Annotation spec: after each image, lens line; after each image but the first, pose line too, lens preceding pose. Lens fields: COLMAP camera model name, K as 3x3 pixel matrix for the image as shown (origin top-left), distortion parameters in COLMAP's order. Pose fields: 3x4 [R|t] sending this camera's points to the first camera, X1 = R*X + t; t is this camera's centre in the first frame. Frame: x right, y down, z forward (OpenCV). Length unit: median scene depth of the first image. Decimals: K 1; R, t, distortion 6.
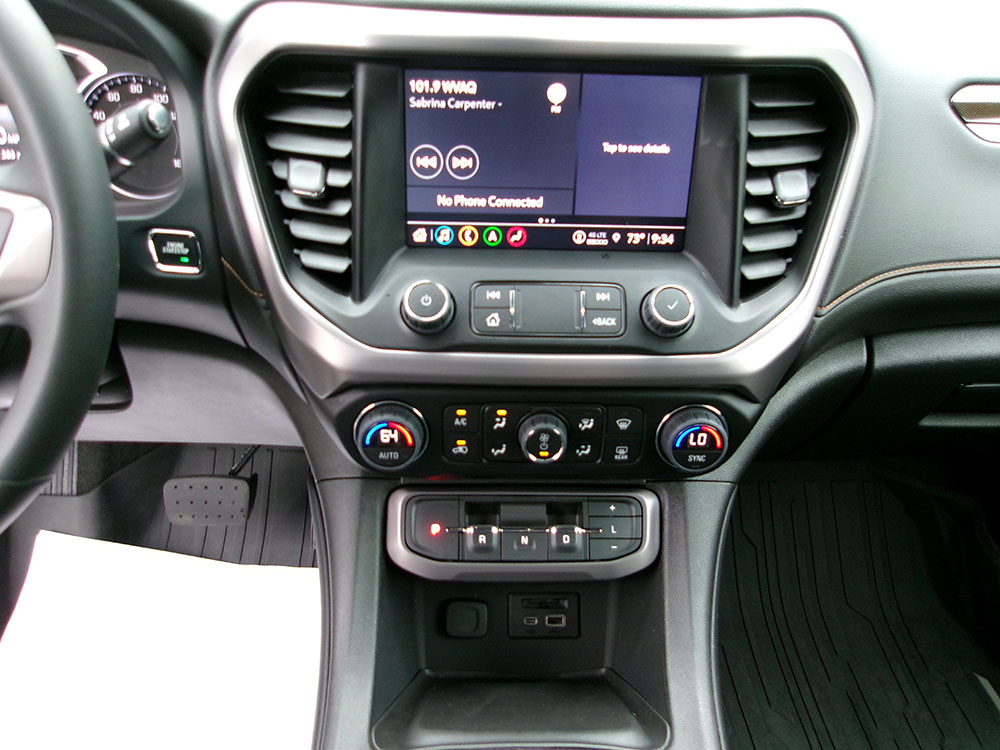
lens RADIAL K [[775.2, 0, 502.5], [0, 775.2, 379.6], [0, 0, 1]] dist [-0.046603, 0.058085]
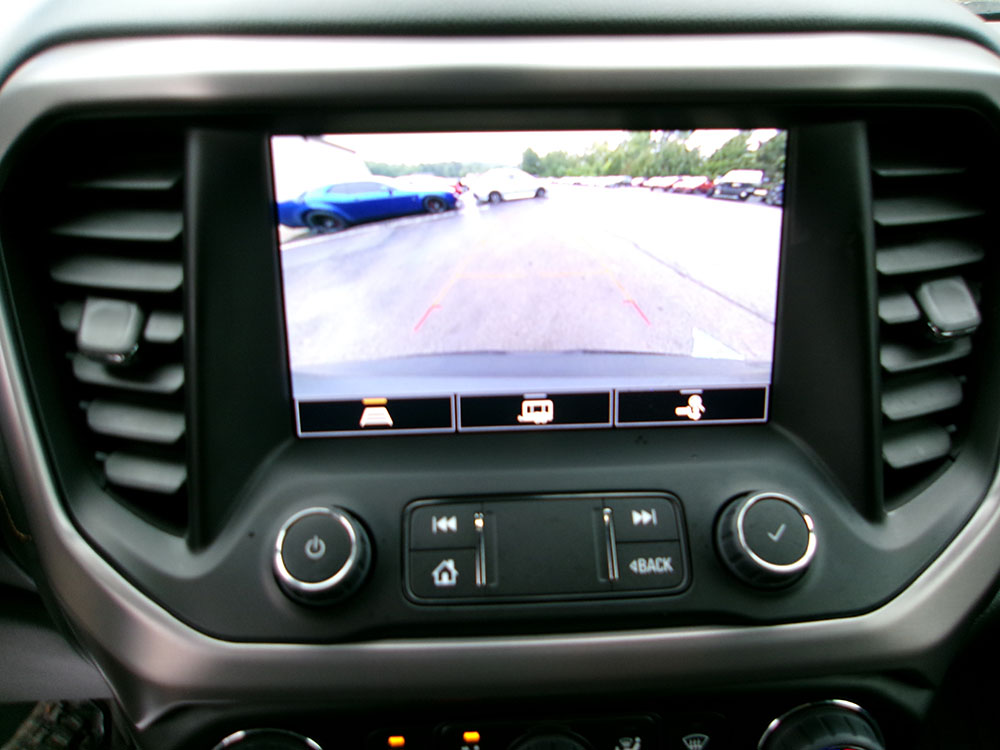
lens RADIAL K [[780.4, 0, 506.5], [0, 780.4, 373.6], [0, 0, 1]] dist [-0.039762, 0.080864]
pose [[0.998775, -0.046158, 0.017822, 0.026894], [0.048555, 0.983636, -0.173502, -0.116342], [-0.009521, 0.174155, 0.984672, 0.438674]]
